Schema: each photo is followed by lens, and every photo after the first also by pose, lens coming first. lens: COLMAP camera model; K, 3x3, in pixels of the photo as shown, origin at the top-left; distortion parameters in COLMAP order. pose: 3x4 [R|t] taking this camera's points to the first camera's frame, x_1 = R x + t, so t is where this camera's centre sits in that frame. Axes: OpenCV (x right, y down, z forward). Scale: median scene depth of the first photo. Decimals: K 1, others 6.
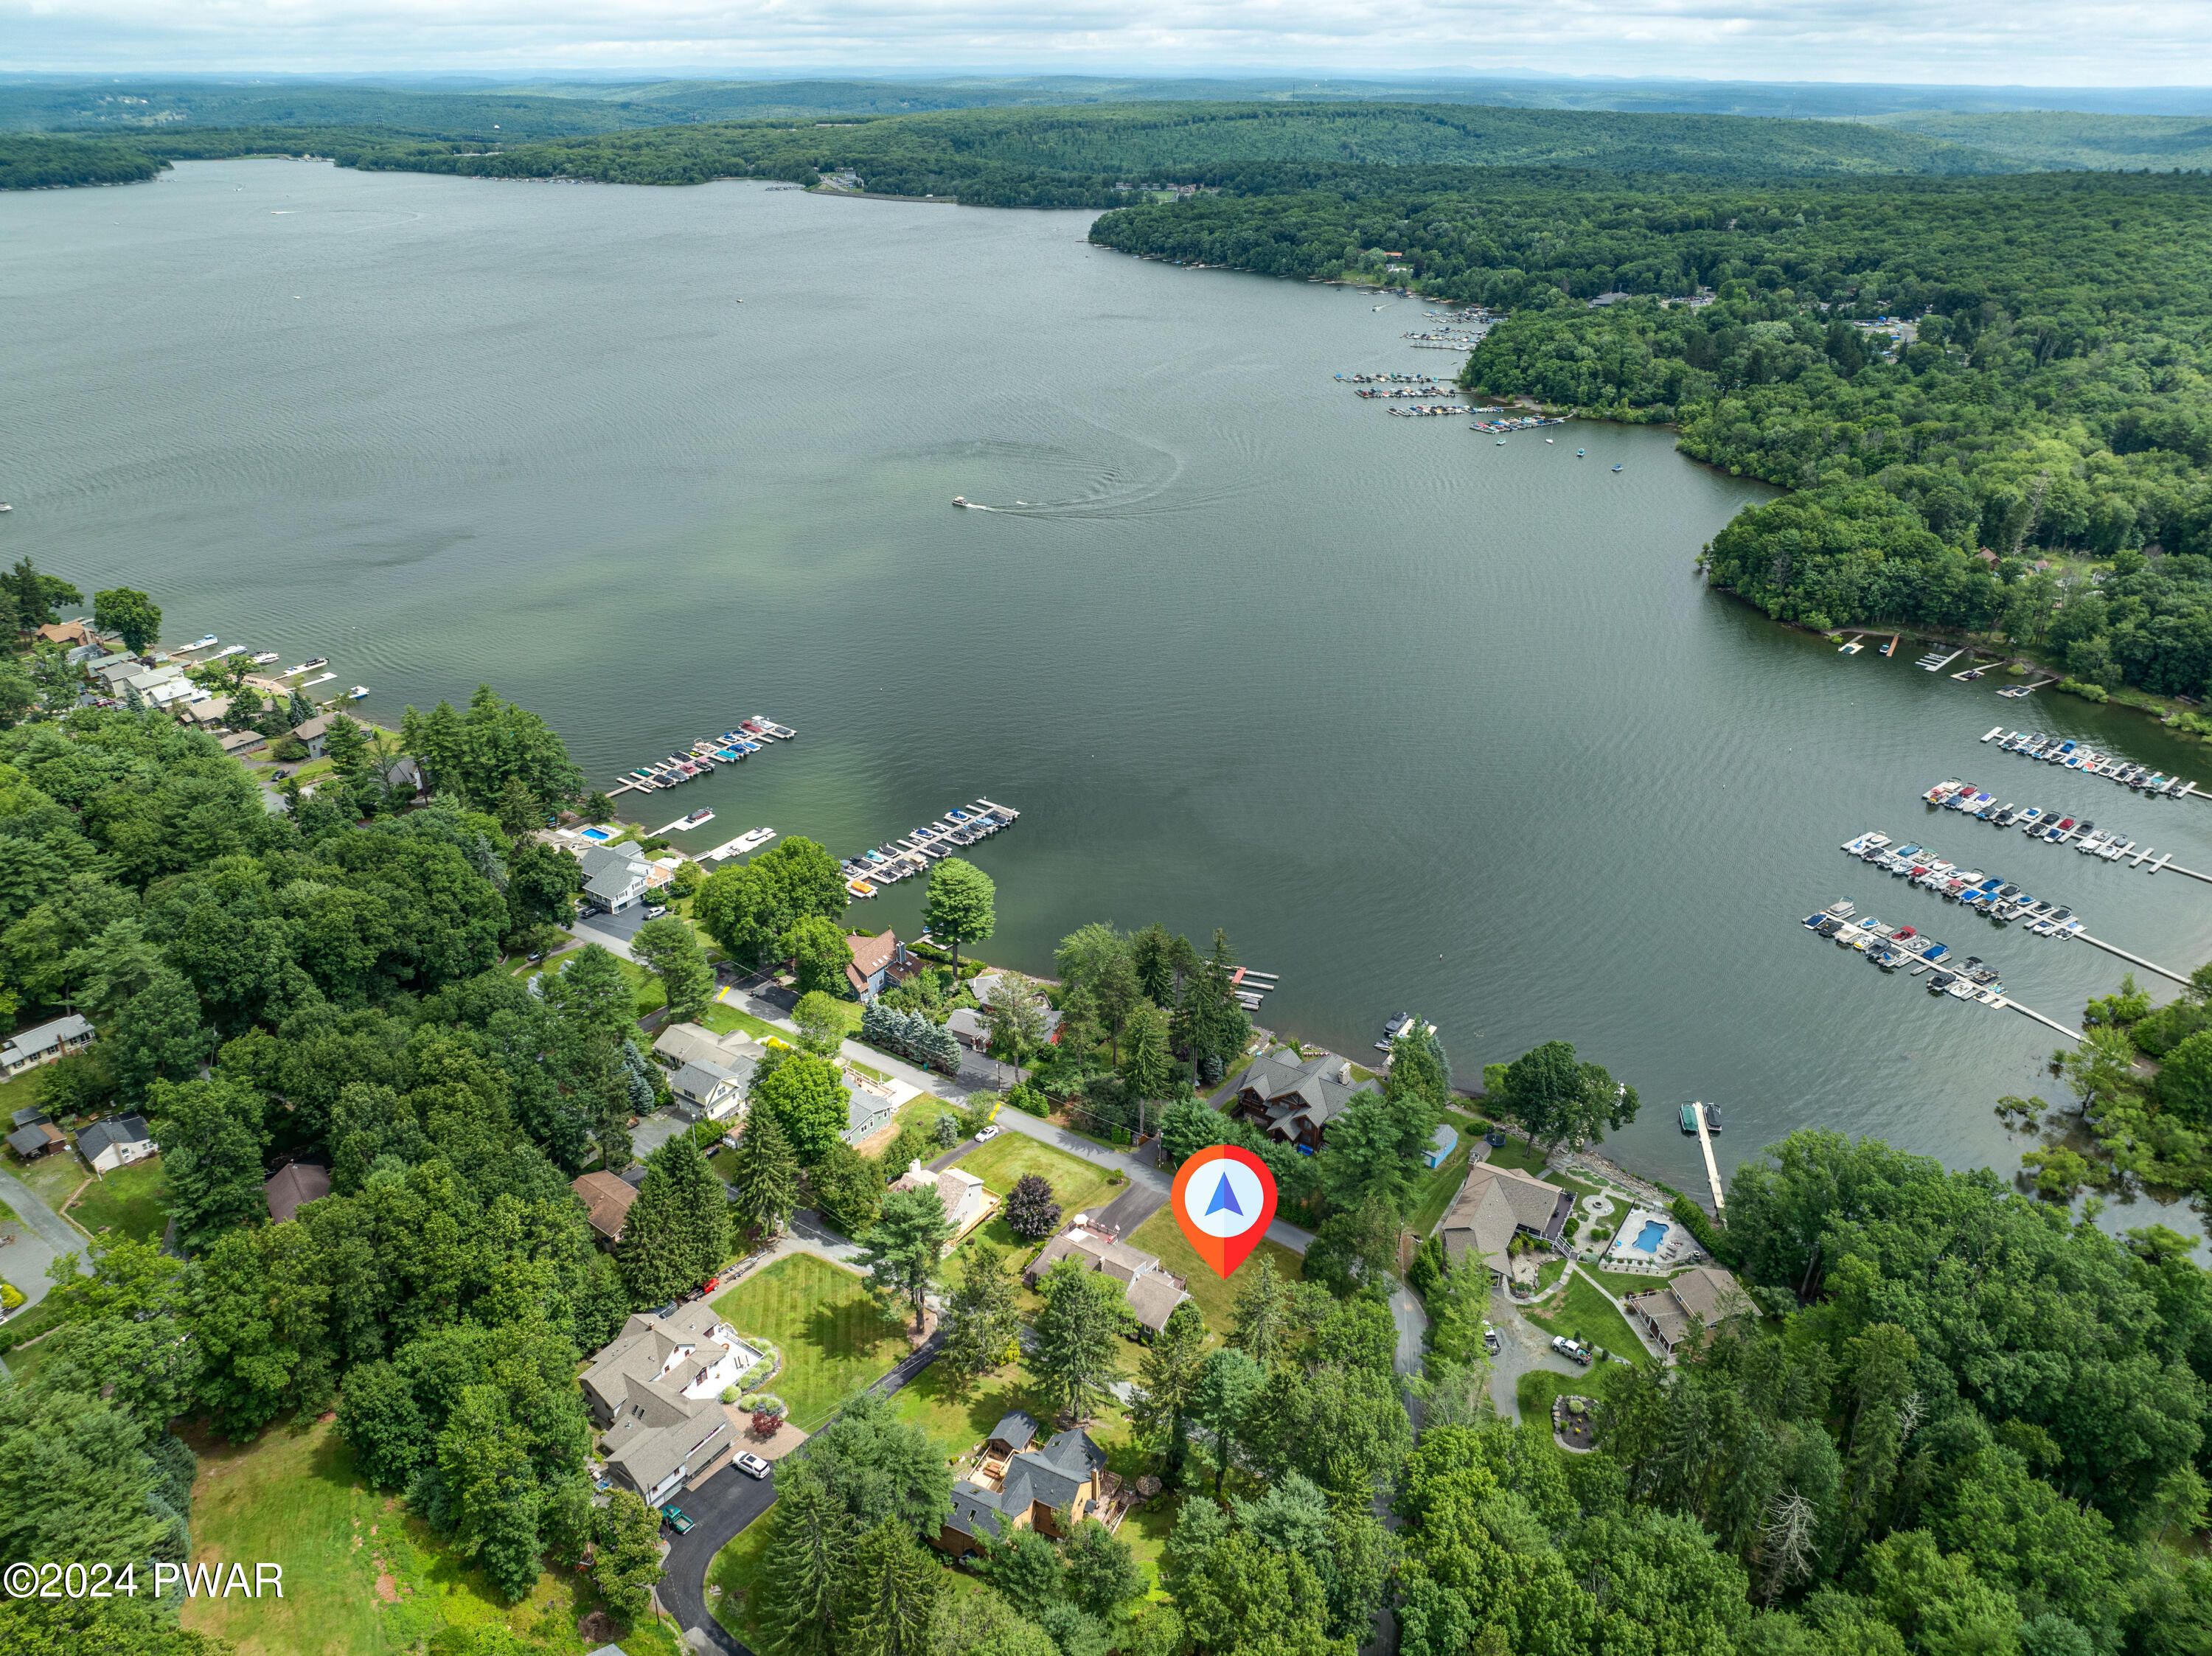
lens RADIAL K [[1556.8, 0, 1098.9], [0, 1556.8, 833.0], [0, 0, 1]] dist [-0.036888, 0.010418]
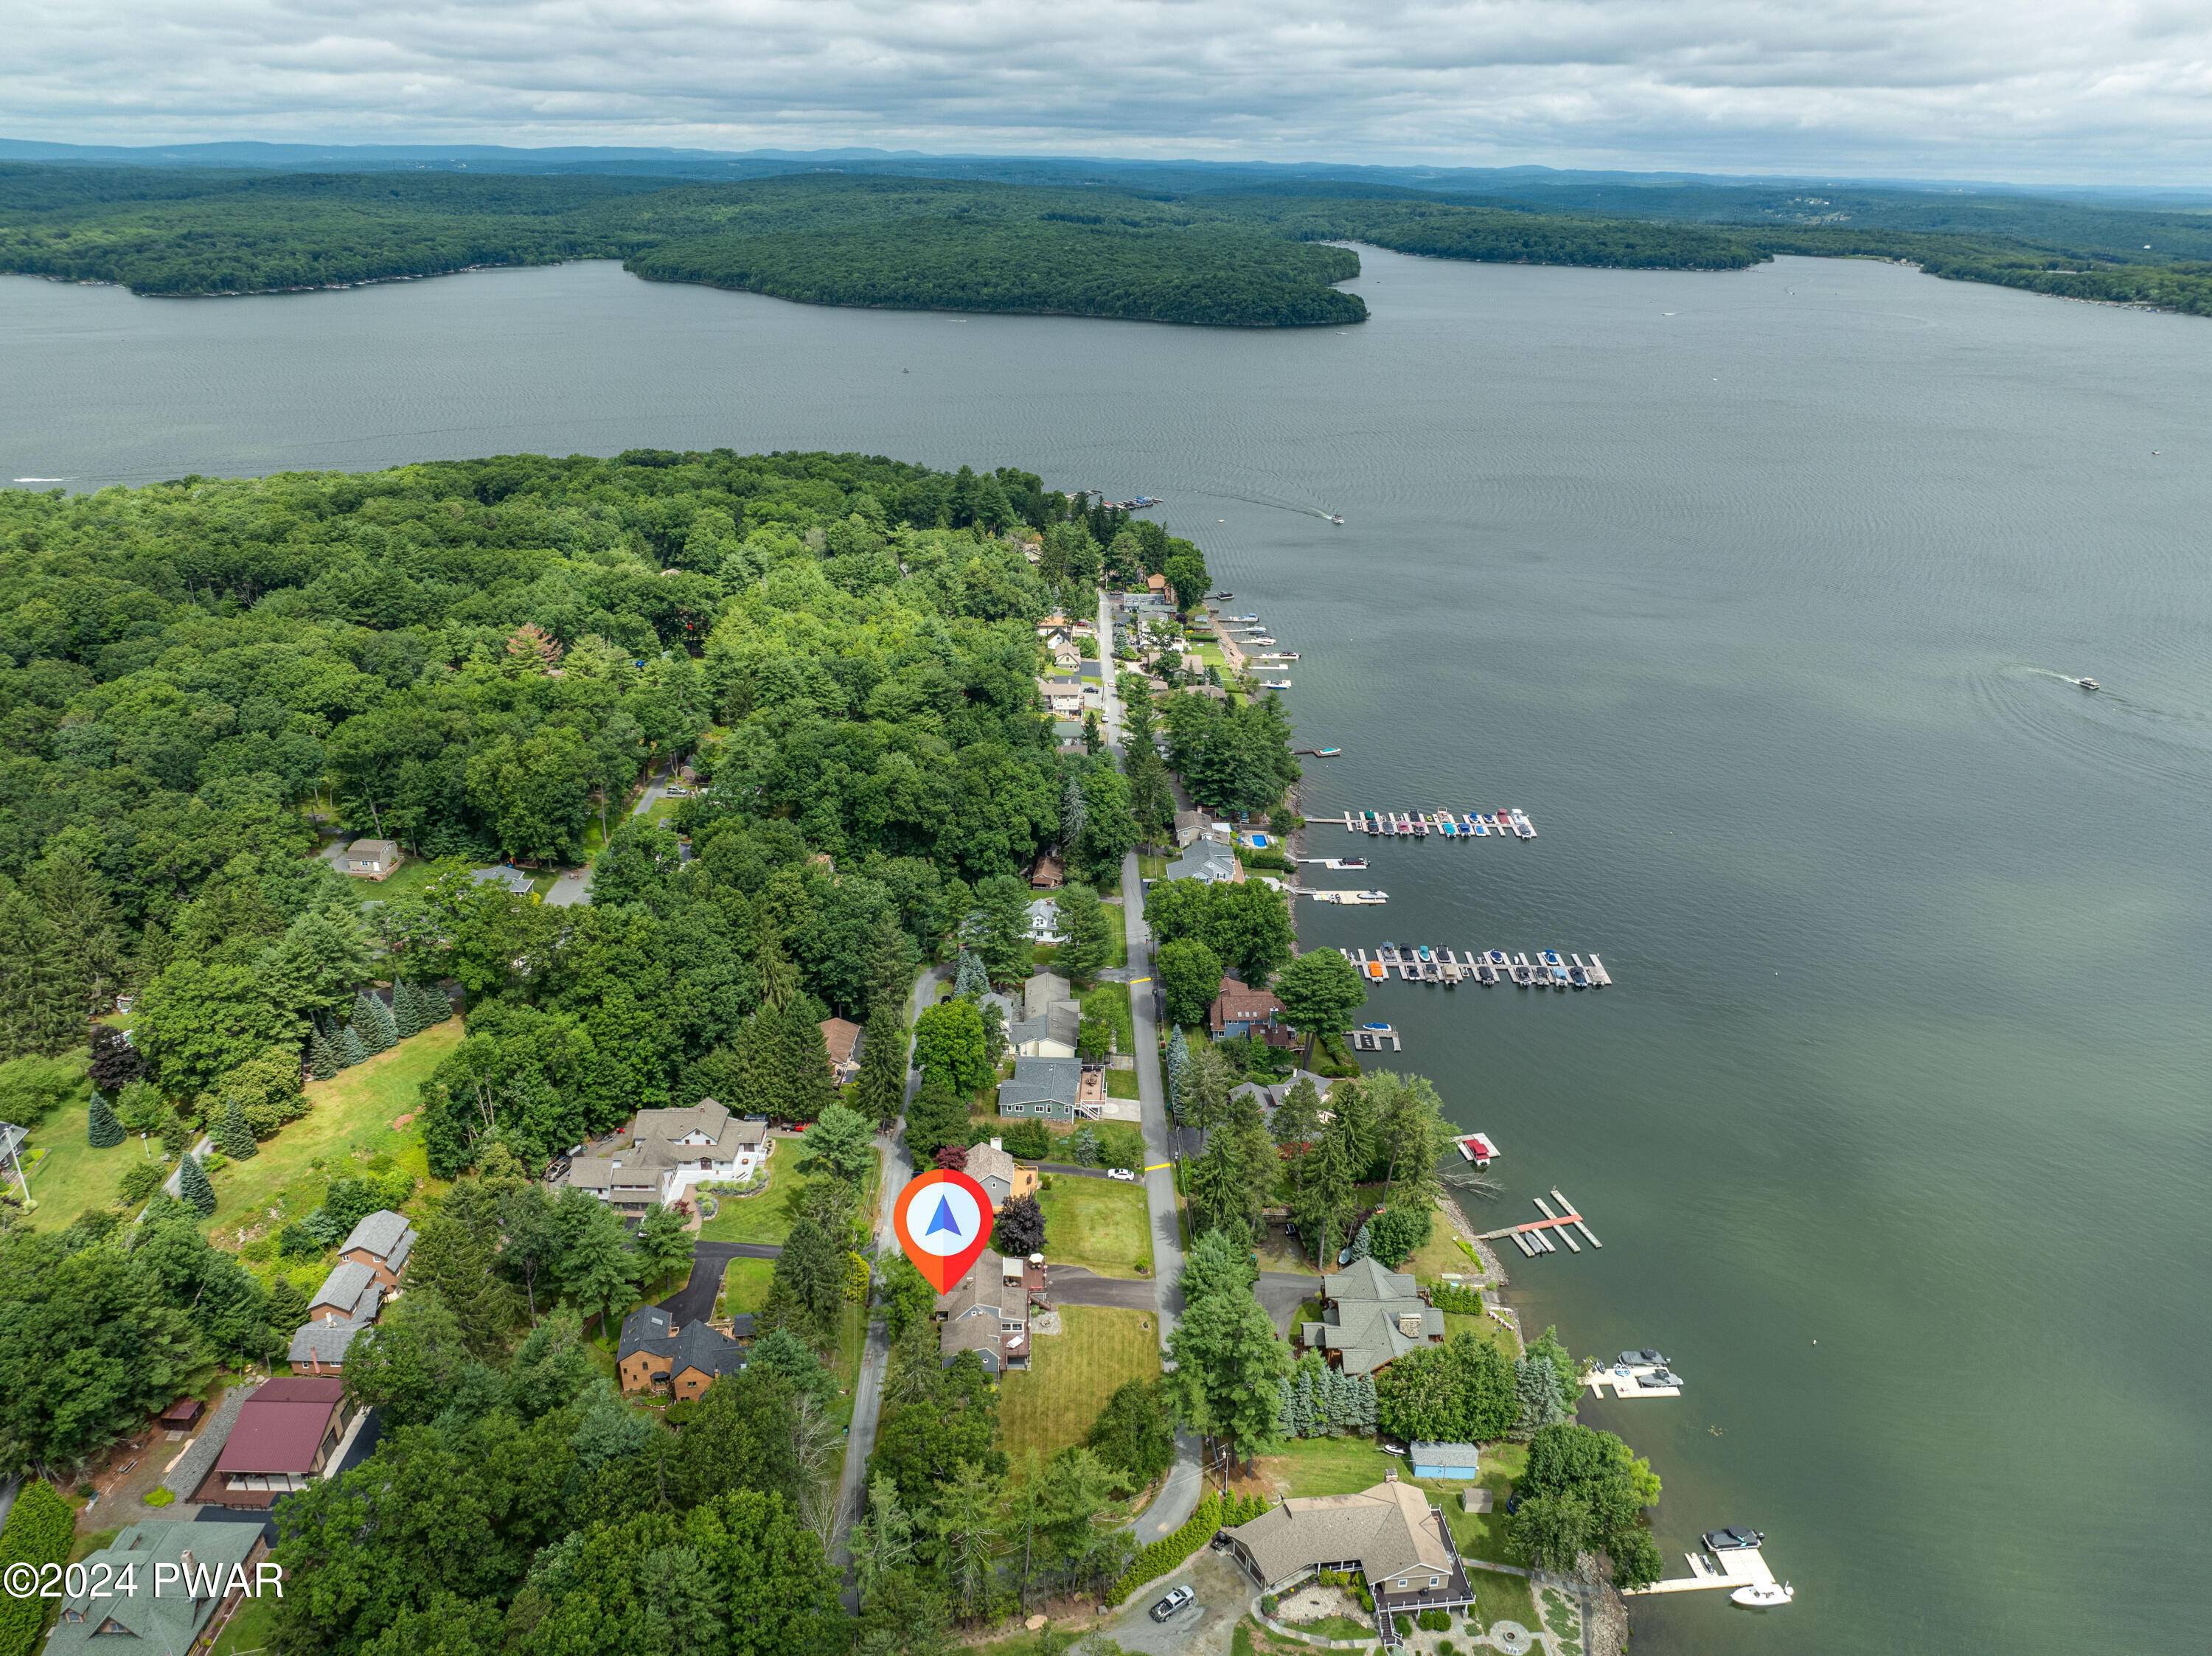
lens RADIAL K [[1556.8, 0, 1103.5], [0, 1556.8, 834.0], [0, 0, 1]] dist [-0.036888, 0.010418]
pose [[0.582896, 0.330766, -0.742176, 0.593744], [-0.373680, 0.920197, 0.116622, -0.125900], [0.721523, 0.209358, 0.659980, 0.259289]]
